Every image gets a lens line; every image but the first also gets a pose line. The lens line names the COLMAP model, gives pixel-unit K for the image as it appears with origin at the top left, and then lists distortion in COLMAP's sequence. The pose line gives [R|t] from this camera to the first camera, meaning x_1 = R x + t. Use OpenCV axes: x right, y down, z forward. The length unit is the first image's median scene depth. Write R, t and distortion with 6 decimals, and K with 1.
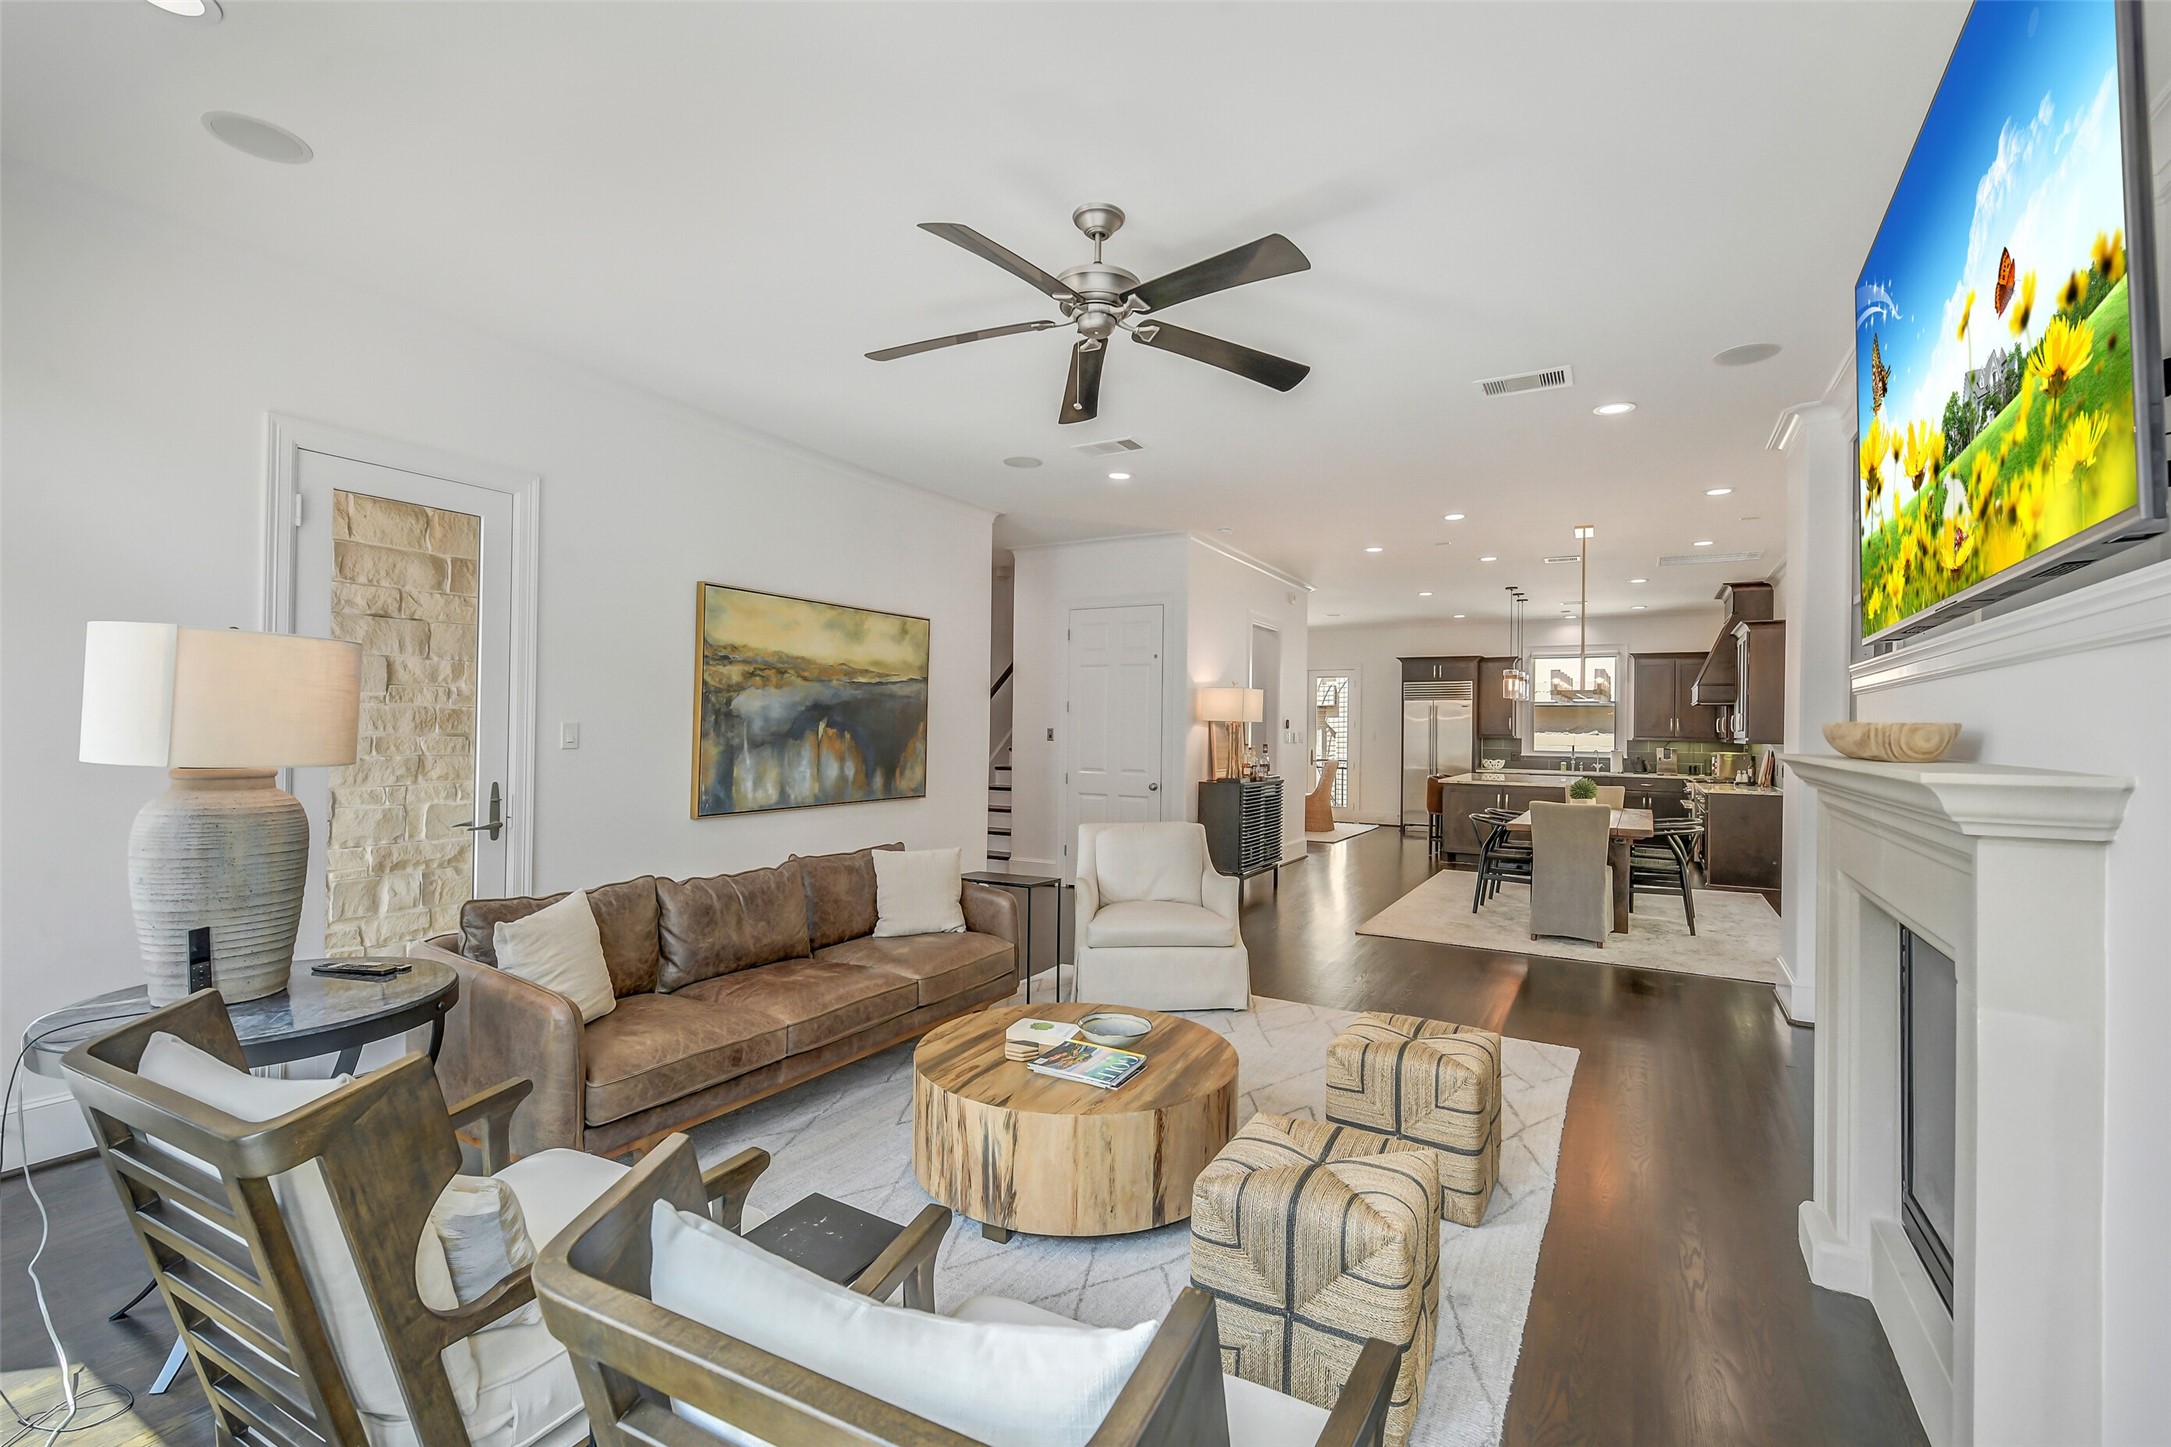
lens RADIAL K [[944.5, 0, 1091.1], [0, 944.5, 713.0], [0, 0, 1]] dist [0.002865, -0.002754]
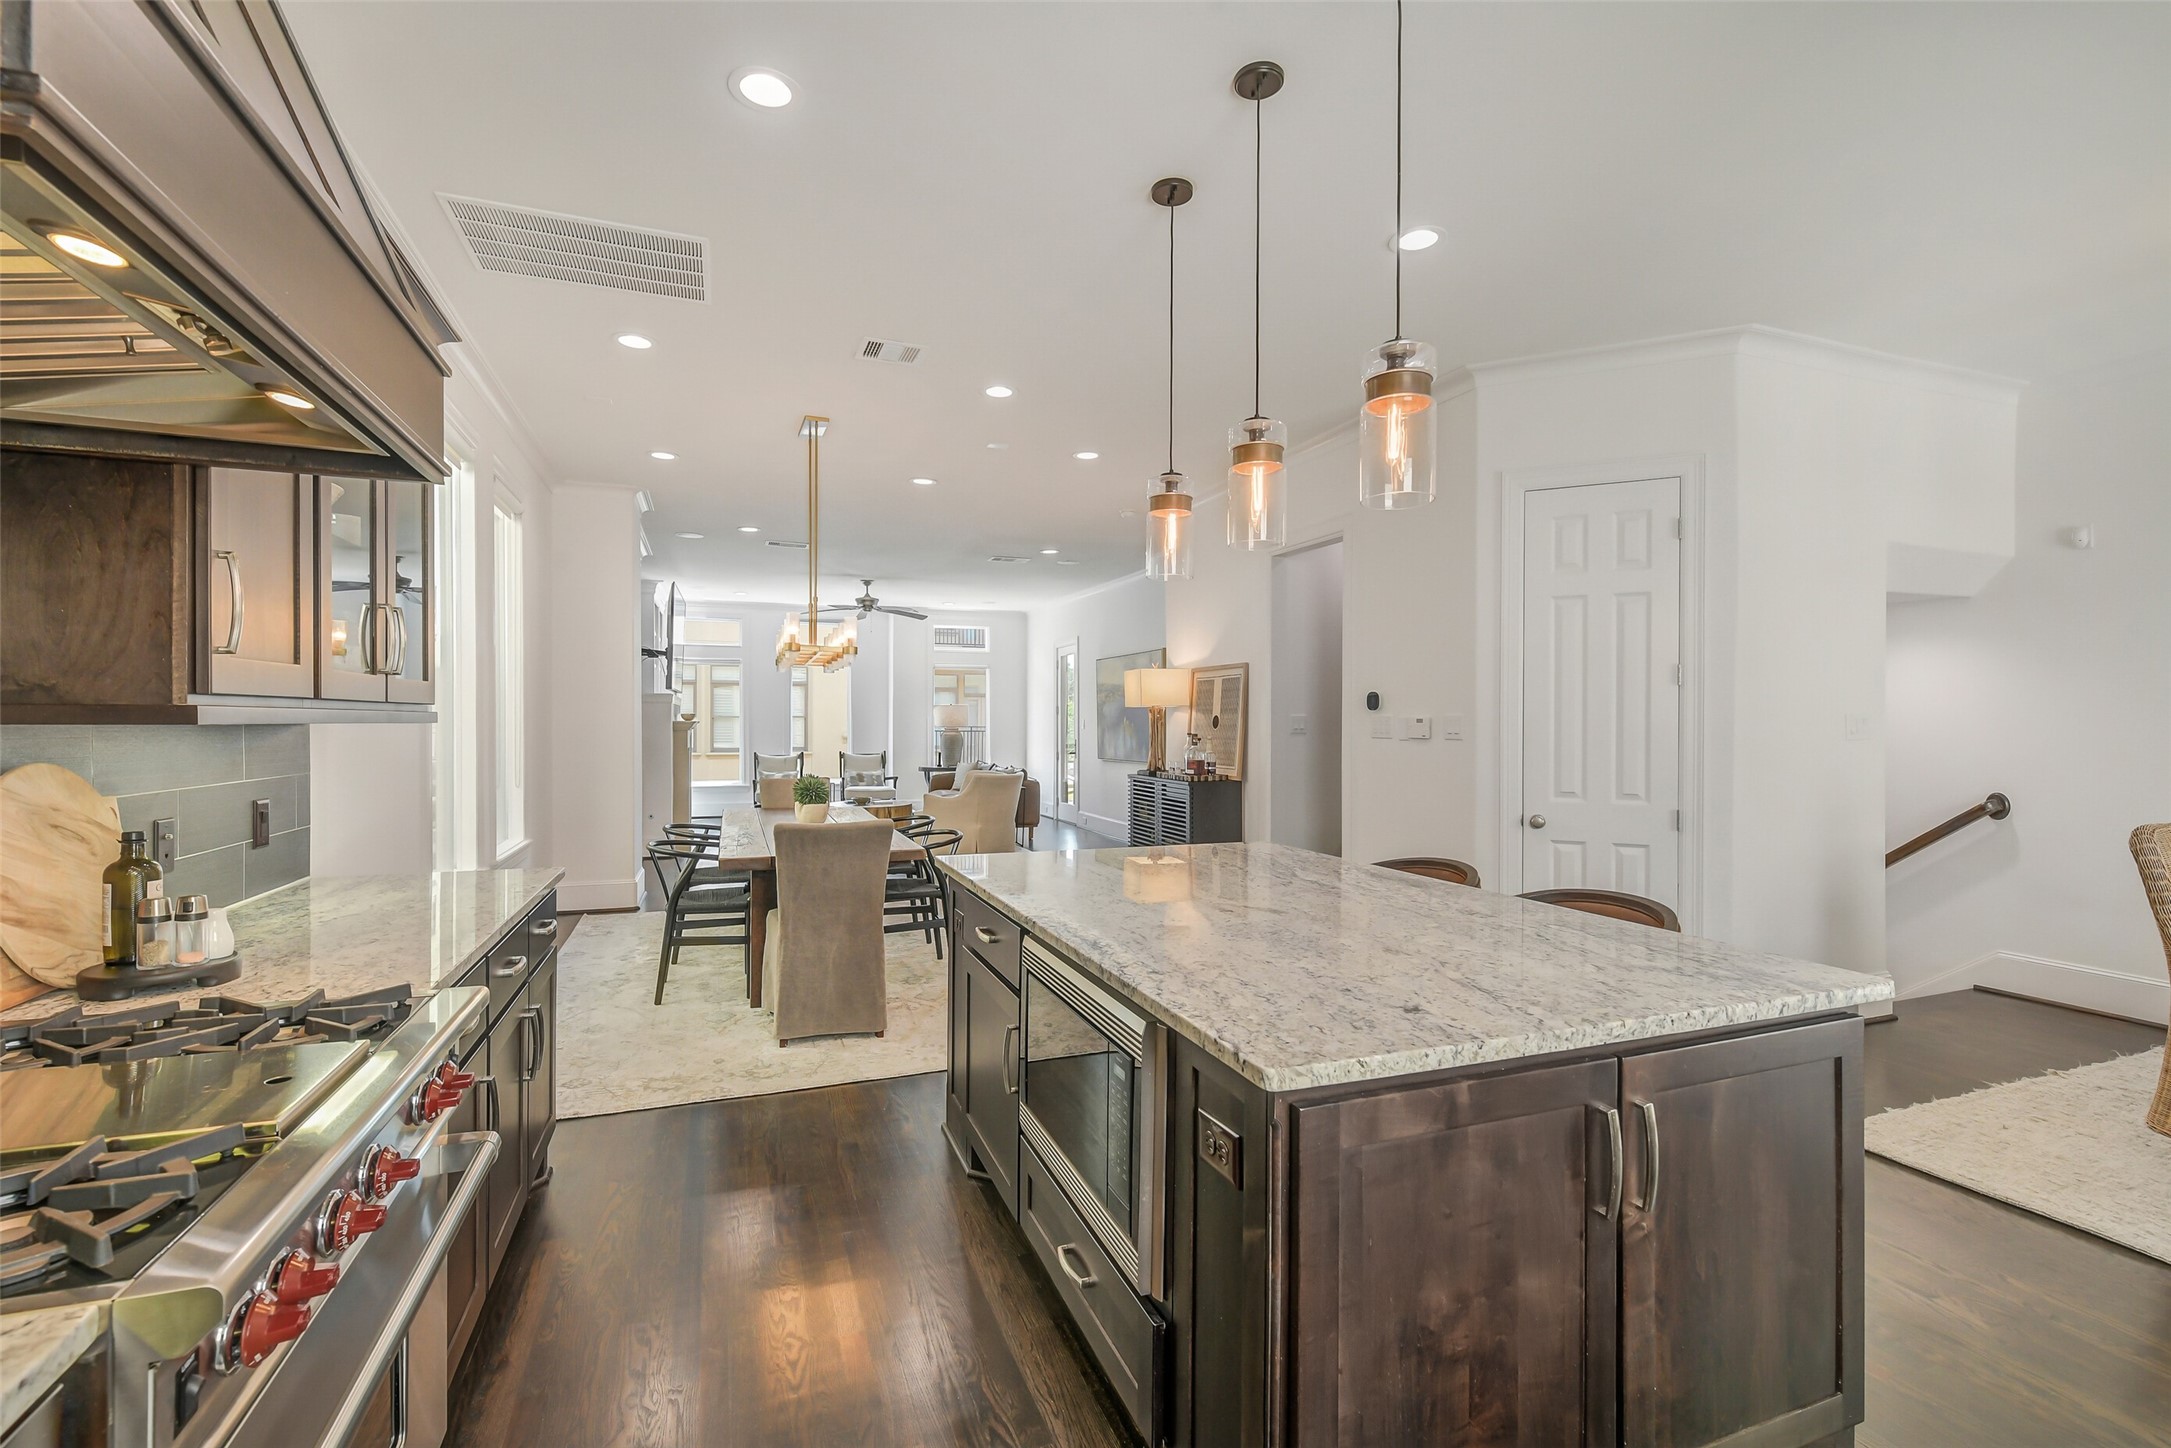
lens RADIAL K [[944.5, 0, 1083.2], [0, 944.5, 723.6], [0, 0, 1]] dist [0.002865, -0.002754]
pose [[-0.633985, -0.015539, -0.773189, 1.215577], [-0.000426, 0.999805, -0.019744, 0.058265], [0.773345, -0.012187, -0.633868, 2.078692]]
